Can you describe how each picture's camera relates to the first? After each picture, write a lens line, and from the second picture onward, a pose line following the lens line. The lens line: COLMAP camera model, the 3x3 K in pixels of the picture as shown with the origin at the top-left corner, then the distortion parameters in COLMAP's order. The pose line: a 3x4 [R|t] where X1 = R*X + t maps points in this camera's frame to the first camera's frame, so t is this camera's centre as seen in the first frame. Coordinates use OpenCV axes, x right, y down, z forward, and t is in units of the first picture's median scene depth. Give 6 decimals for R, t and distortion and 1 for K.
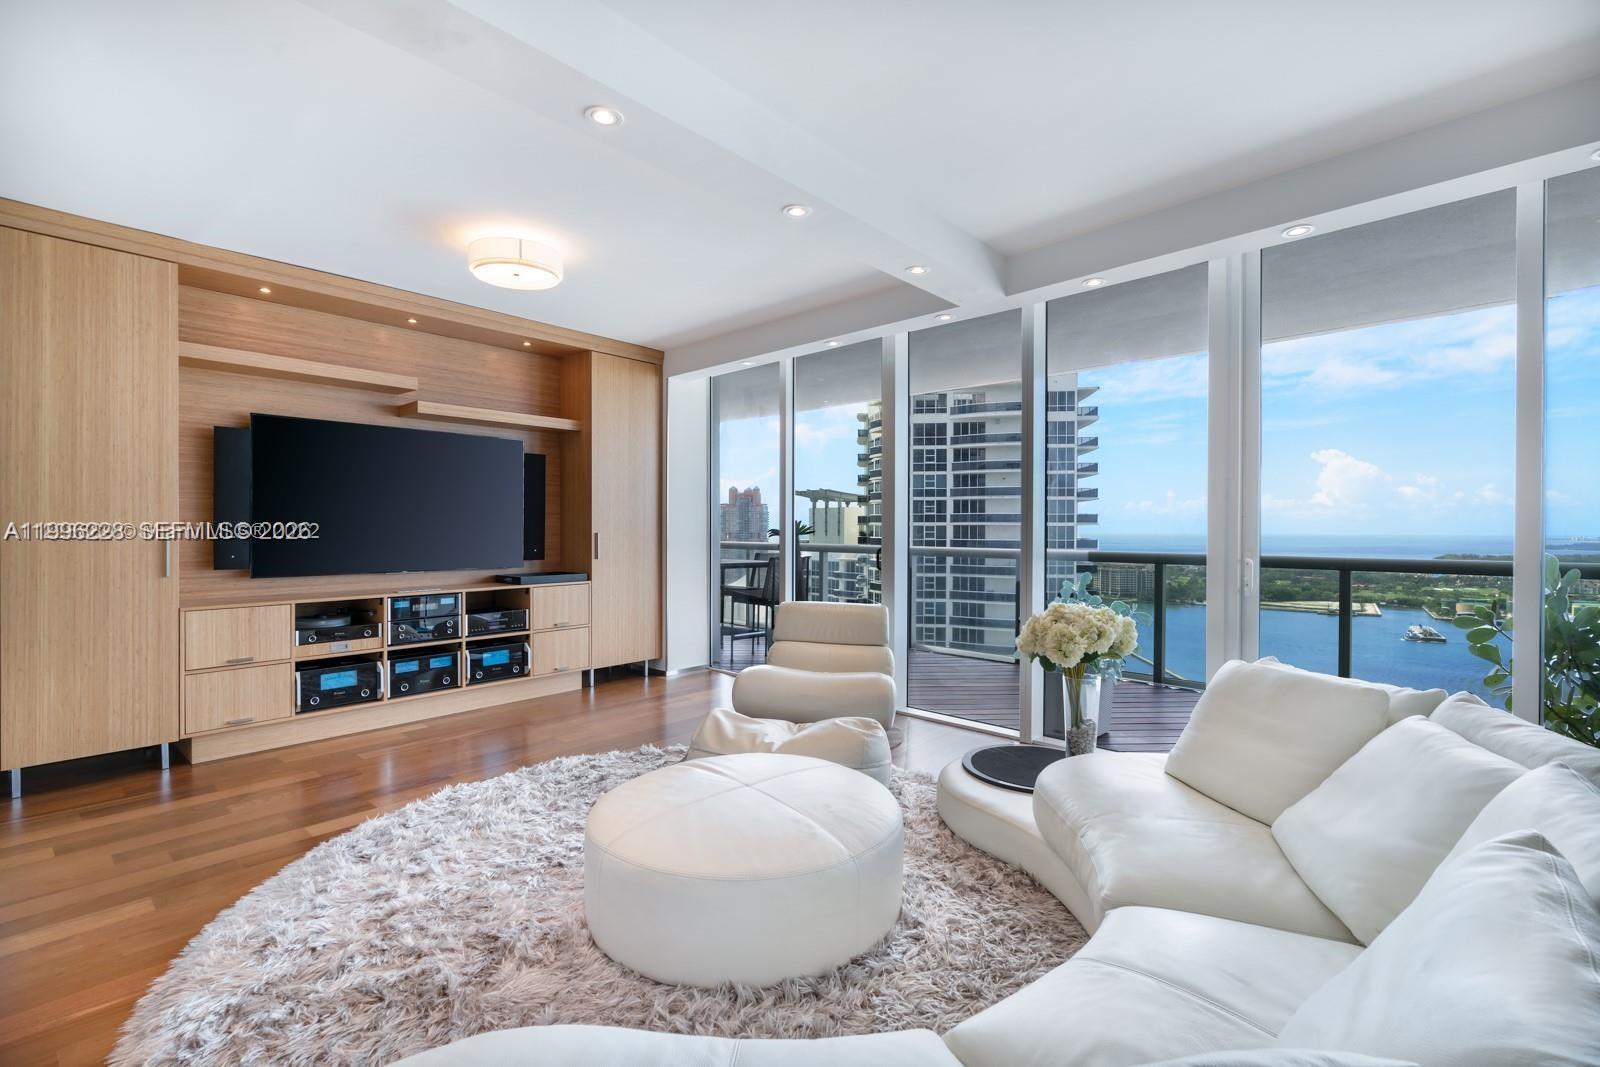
lens RADIAL K [[737.3, 0, 797.4], [0, 737.3, 534.8], [0, 0, 1]] dist [0.002865, 0.001726]
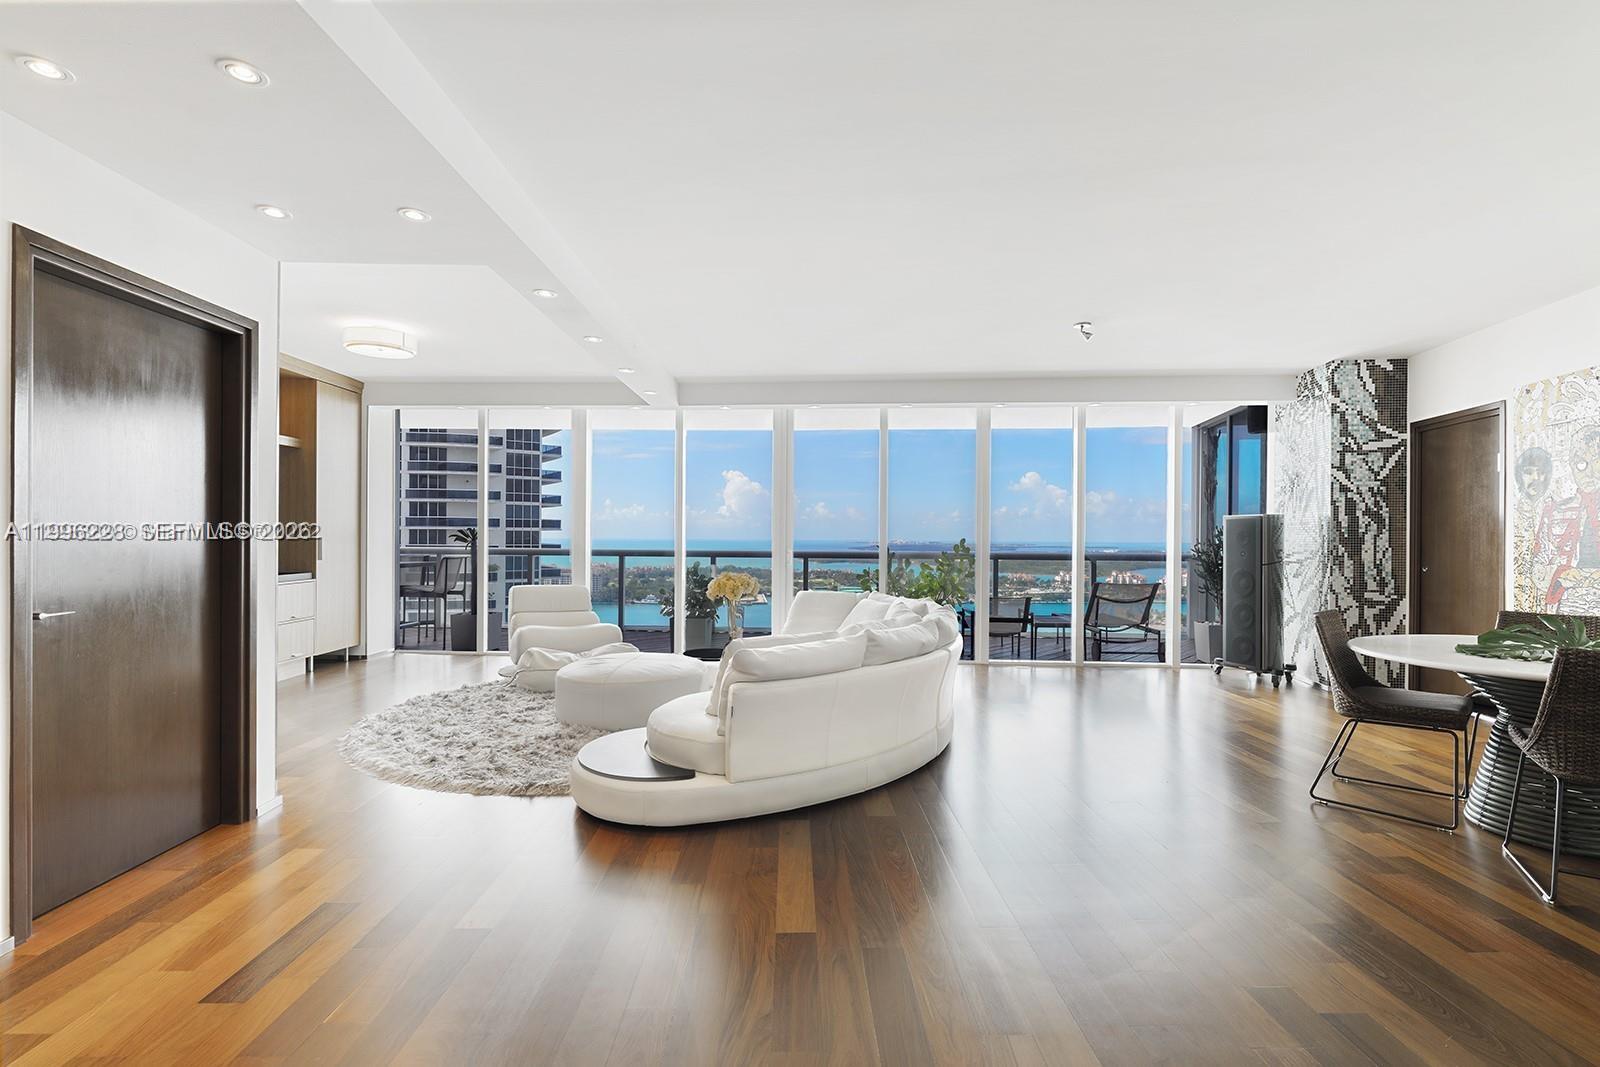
lens RADIAL K [[737.3, 0, 808.5], [0, 737.3, 539.2], [0, 0, 1]] dist [0.002865, 0.001726]
pose [[0.750343, 0.002379, 0.661044, -0.426559], [-0.001883, 0.999997, -0.001460, 0.000889], [-0.661046, -0.000149, 0.750346, -0.339226]]
